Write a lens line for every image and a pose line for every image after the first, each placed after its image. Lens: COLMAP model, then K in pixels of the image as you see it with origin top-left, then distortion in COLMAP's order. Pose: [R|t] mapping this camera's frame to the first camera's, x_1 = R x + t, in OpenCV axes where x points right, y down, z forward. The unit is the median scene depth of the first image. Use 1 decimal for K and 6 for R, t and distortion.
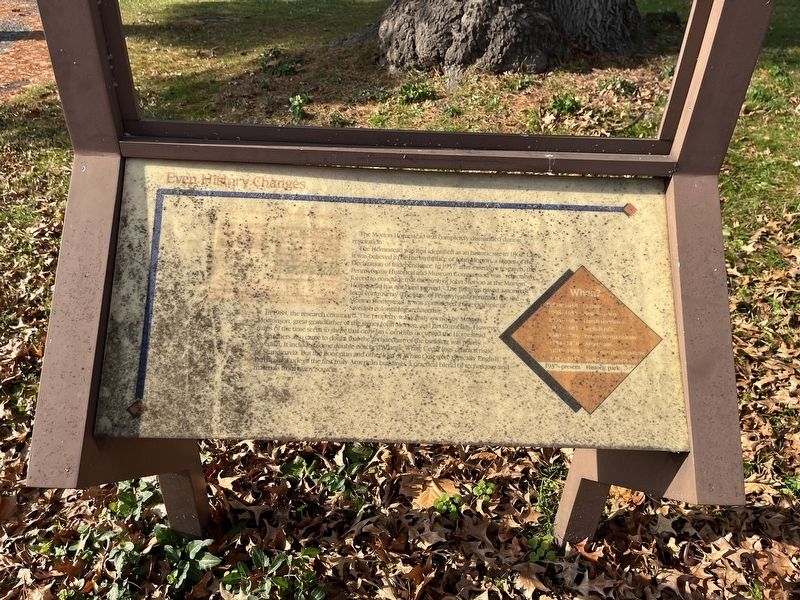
lens RADIAL K [[597.8, 0, 400.0], [0, 597.8, 300.0], [0, 0, 1]] dist [0.070422, -0.099546]
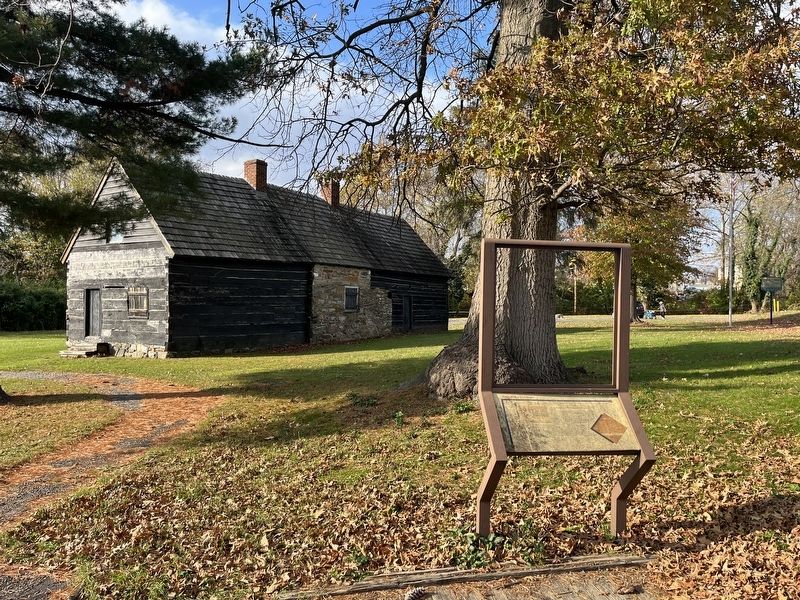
lens RADIAL K [[597.8, 0, 400.0], [0, 597.8, 300.0], [0, 0, 1]] dist [0.070422, -0.099546]
pose [[0.991087, -0.012237, 0.132655, -1.620839], [0.082587, 0.837772, -0.539738, 1.404945], [-0.104530, 0.545882, 0.831316, -2.710096]]
